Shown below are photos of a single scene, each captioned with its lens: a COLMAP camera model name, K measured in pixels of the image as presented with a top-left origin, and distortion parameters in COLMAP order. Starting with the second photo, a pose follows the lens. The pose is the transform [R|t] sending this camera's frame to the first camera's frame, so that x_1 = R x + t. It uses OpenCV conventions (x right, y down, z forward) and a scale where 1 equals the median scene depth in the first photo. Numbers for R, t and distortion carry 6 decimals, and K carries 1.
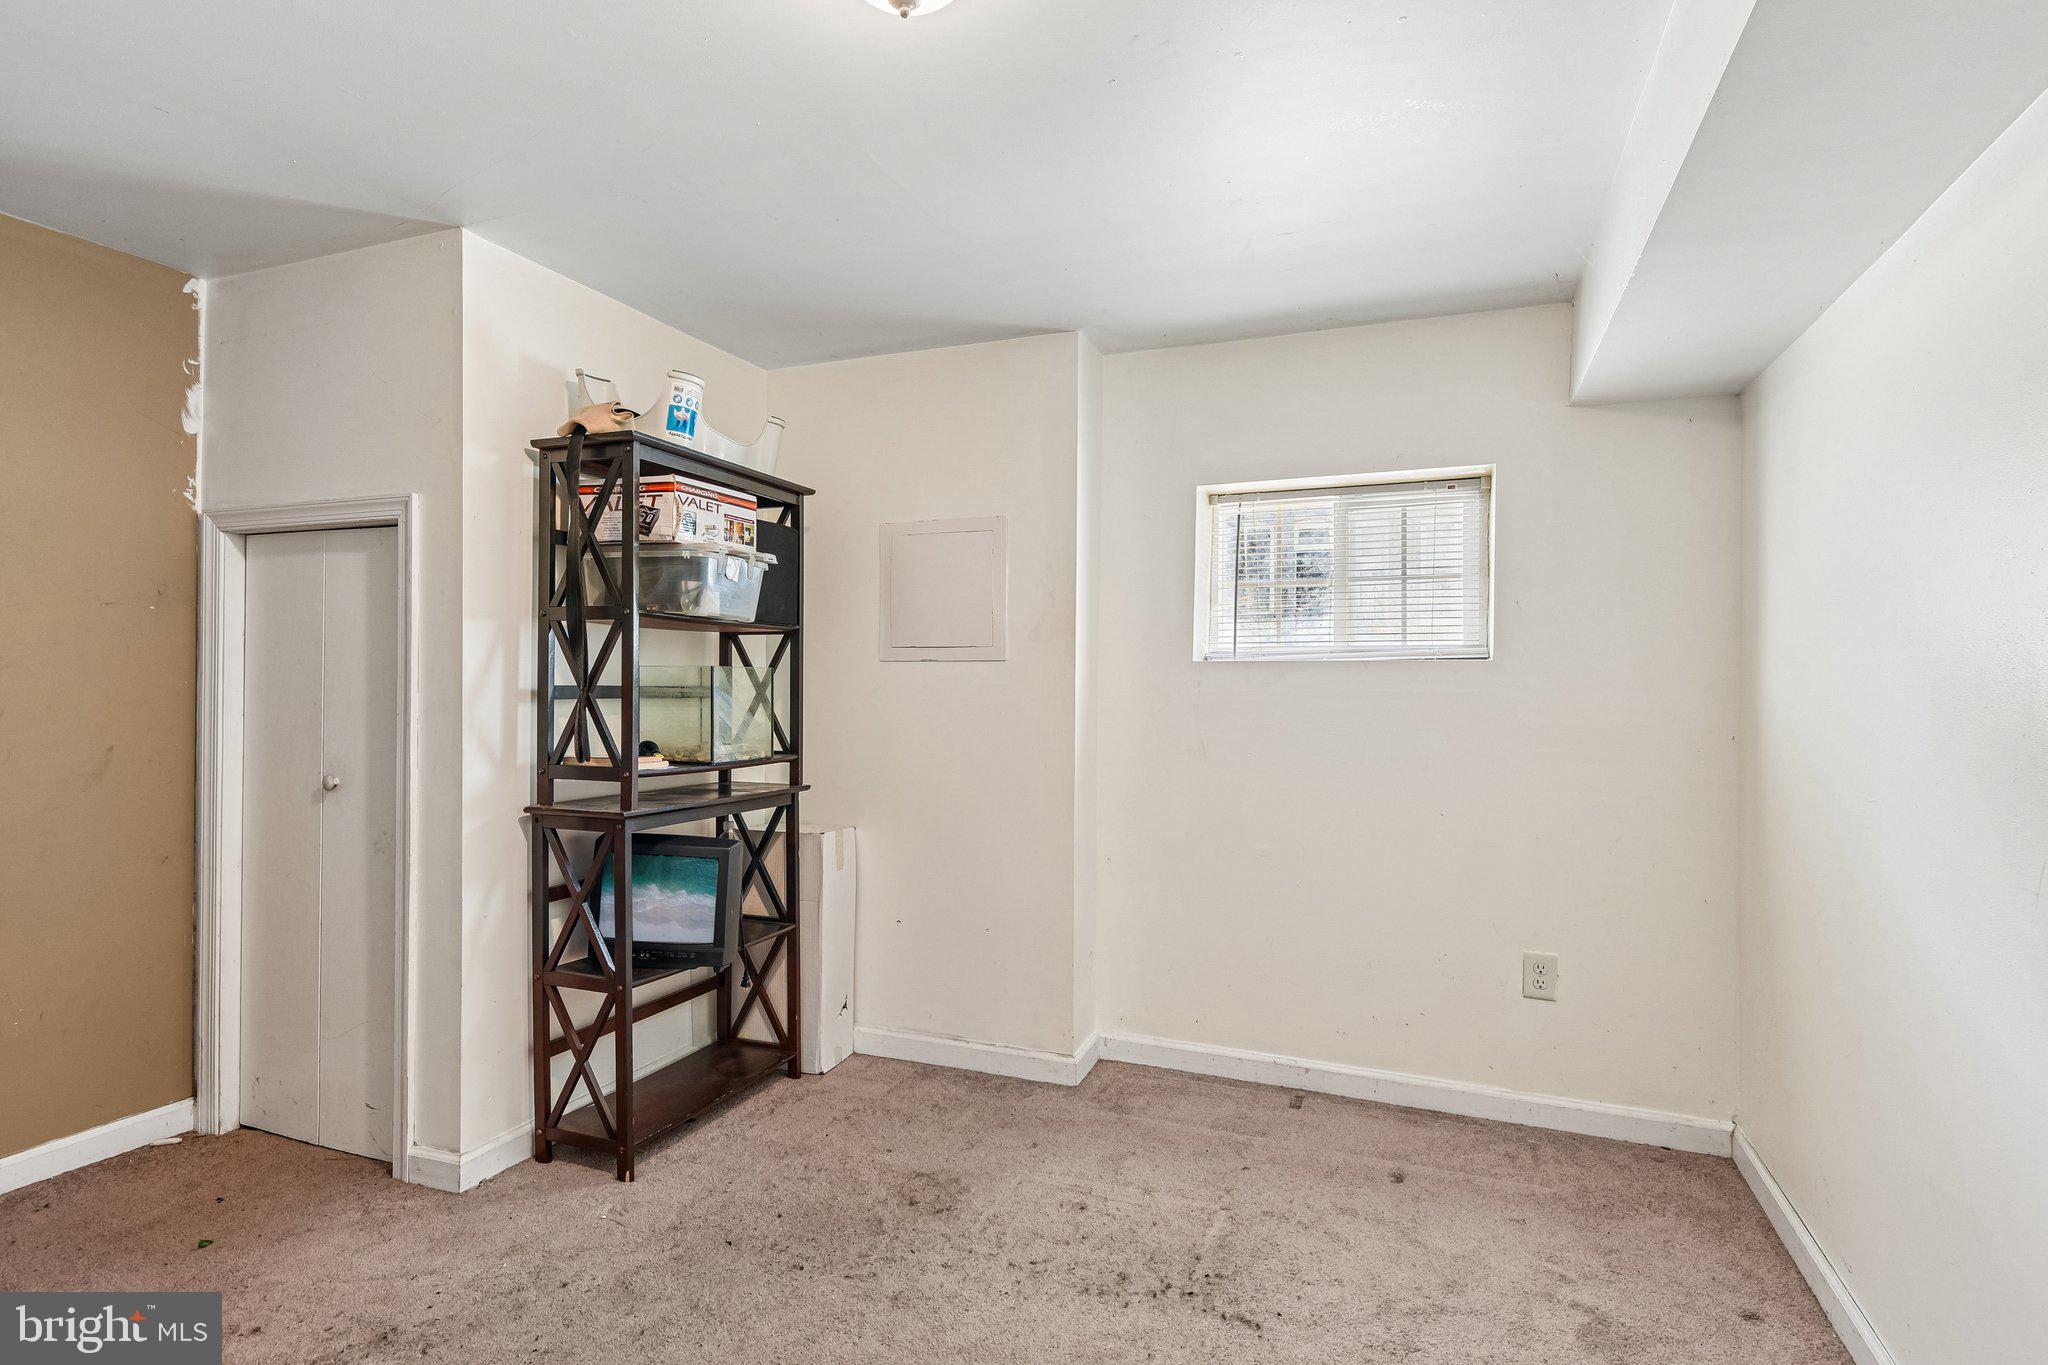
lens RADIAL K [[1056.5, 0, 1025.2], [0, 1056.5, 688.0], [0, 0, 1]] dist [0.053644, -0.036797]
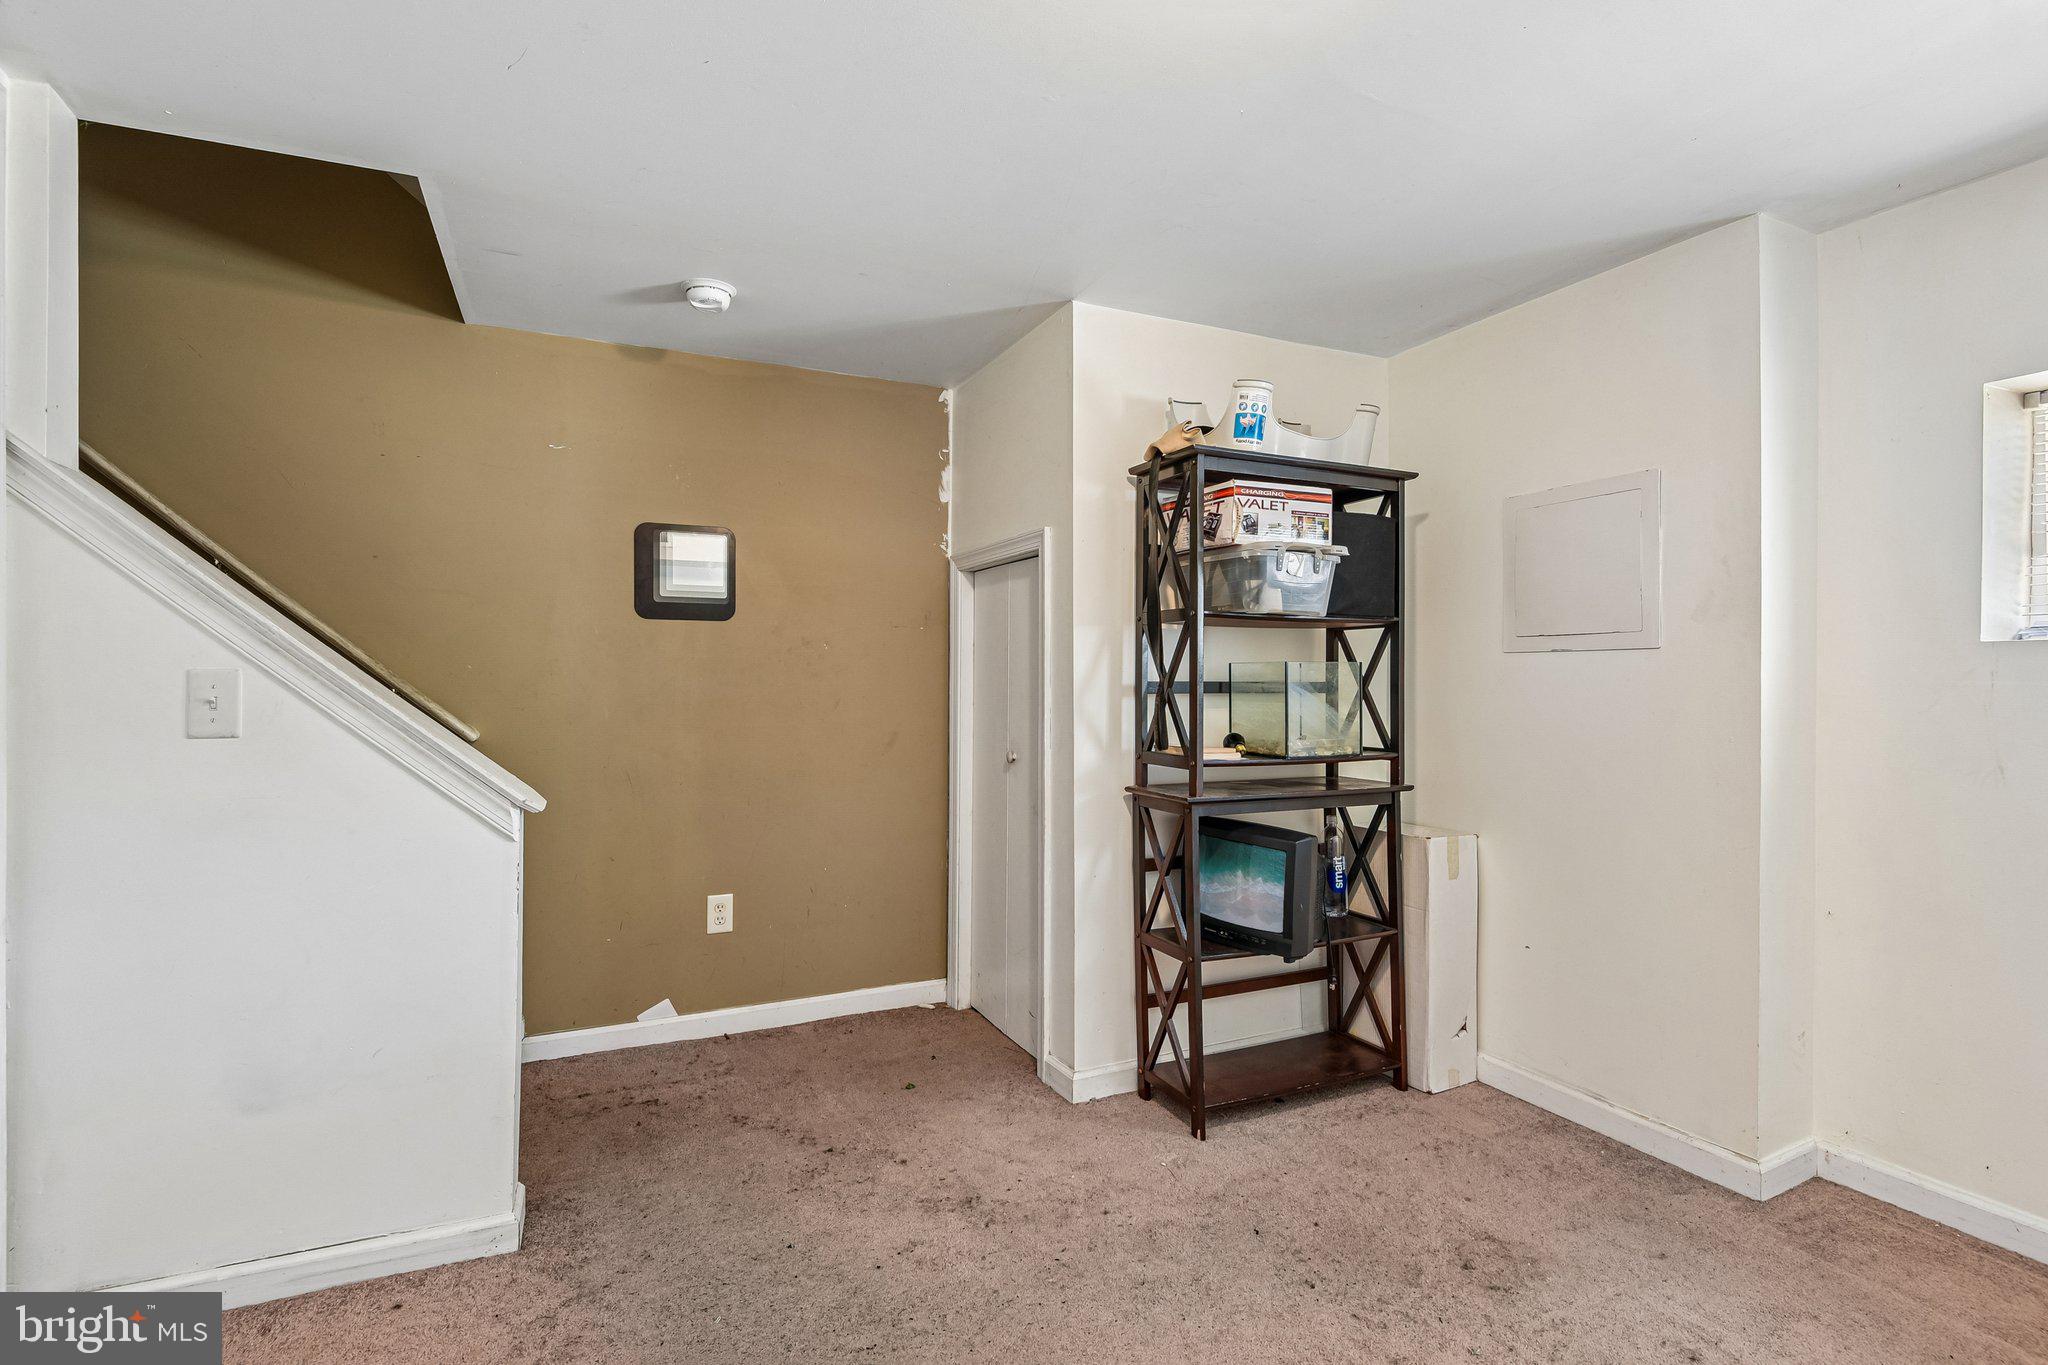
lens RADIAL K [[977.1, 0, 1026.2], [0, 977.1, 683.7], [0, 0, 1]] dist [0.016664, -0.020086]
pose [[0.731213, -0.003473, -0.682140, 0.162868], [0.003797, 0.999992, -0.001021, 0.000531], [0.682138, -0.001844, 0.731221, 0.144489]]
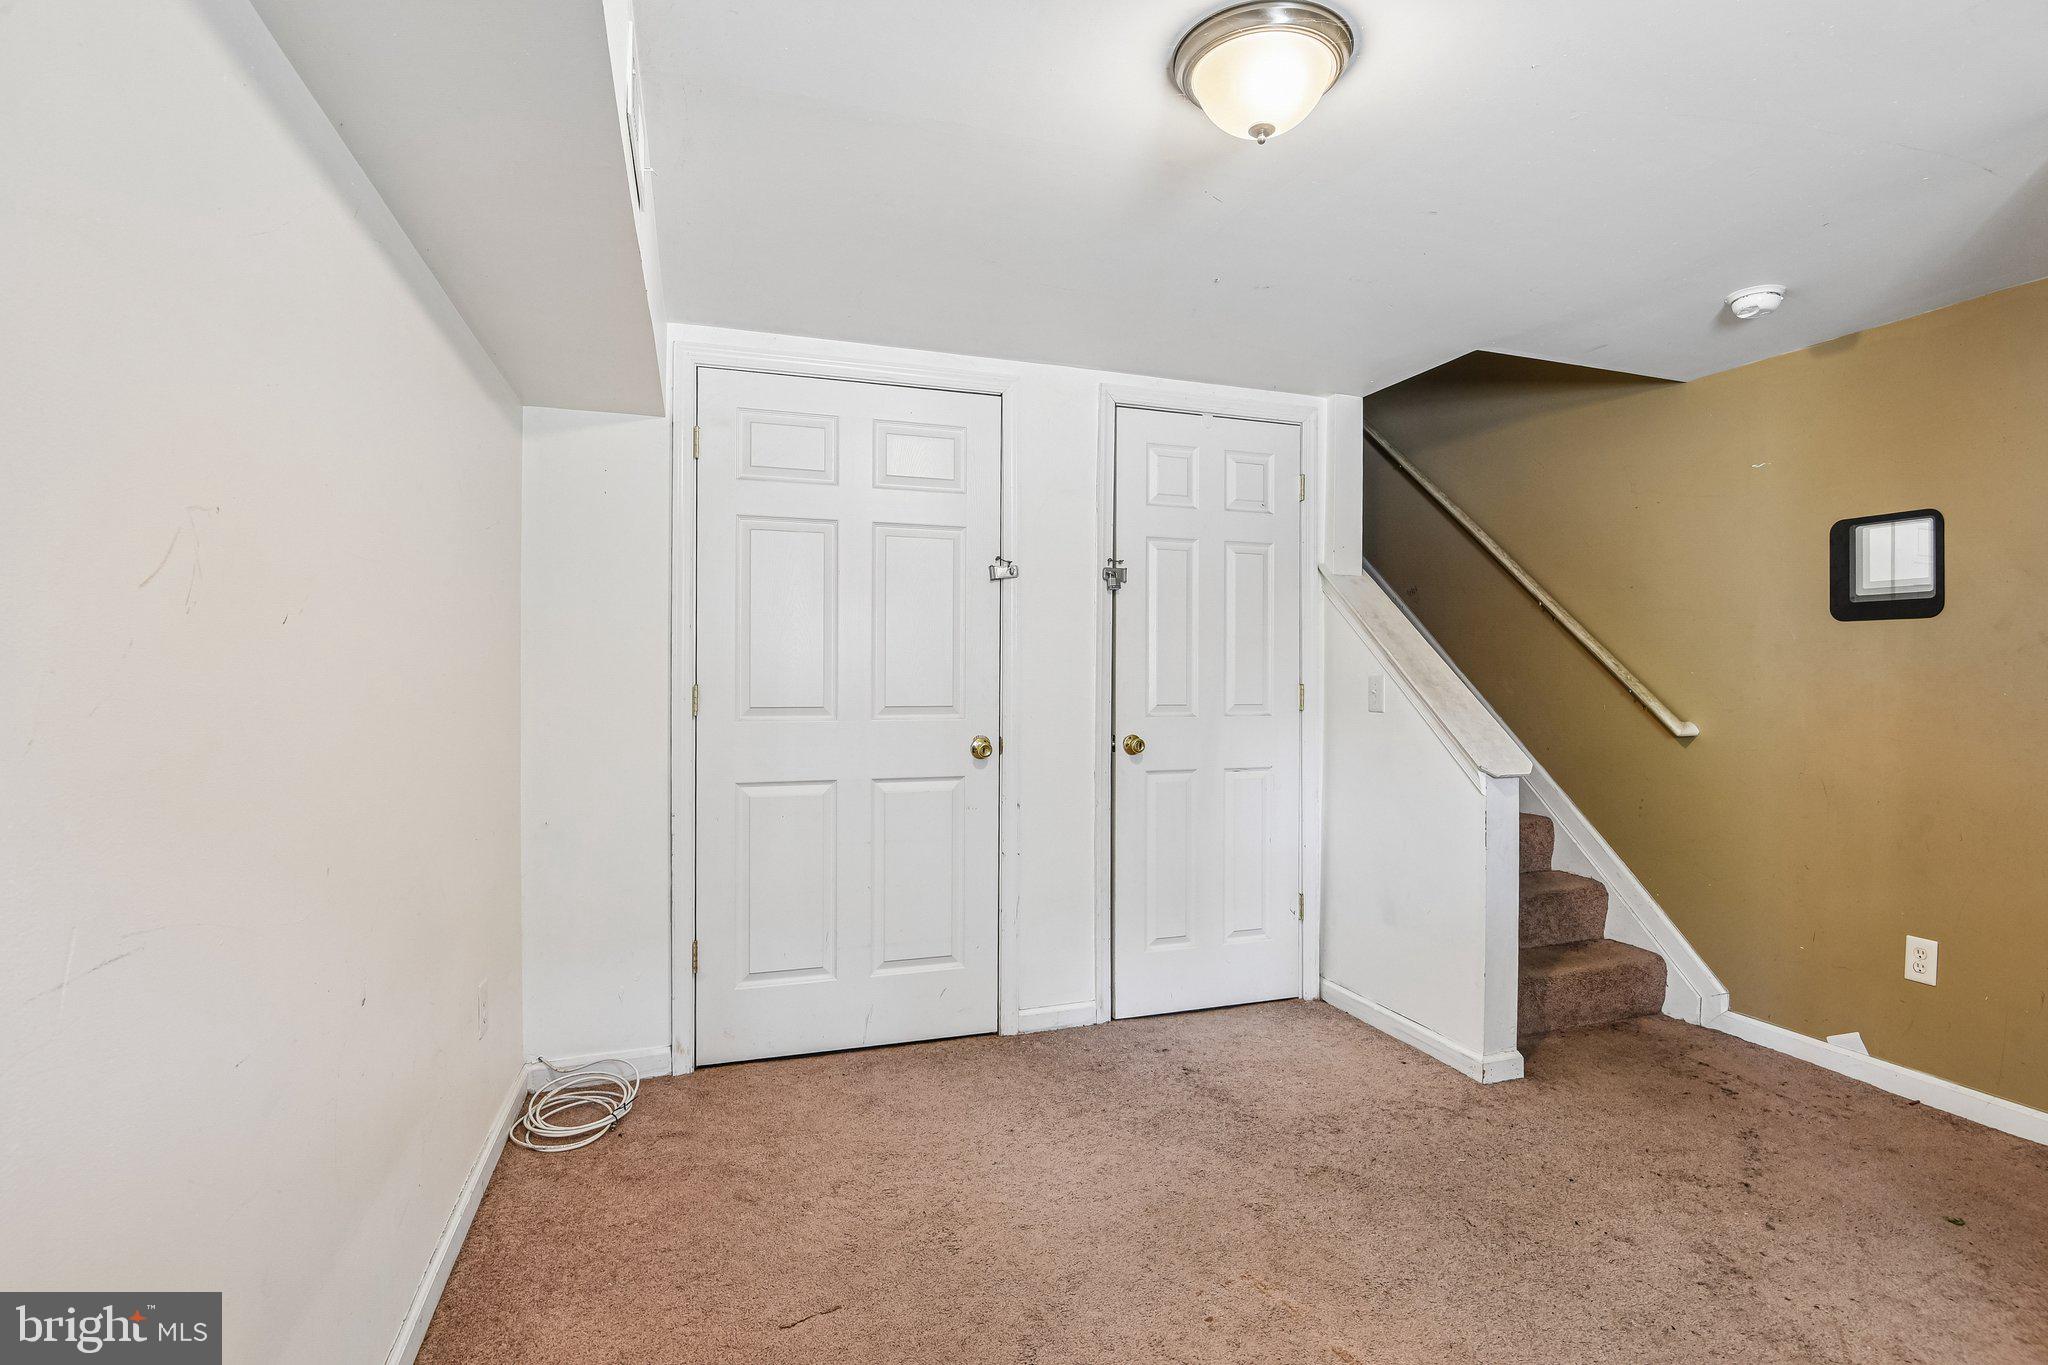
lens RADIAL K [[964.4, 0, 1012.5], [0, 964.4, 678.5], [0, 0, 1]] dist [0.003812, -0.018205]
pose [[-0.762122, -0.010738, -0.647344, 0.433006], [-0.015264, 0.999883, 0.001385, -0.002983], [0.647253, 0.010937, -0.762197, 0.872188]]
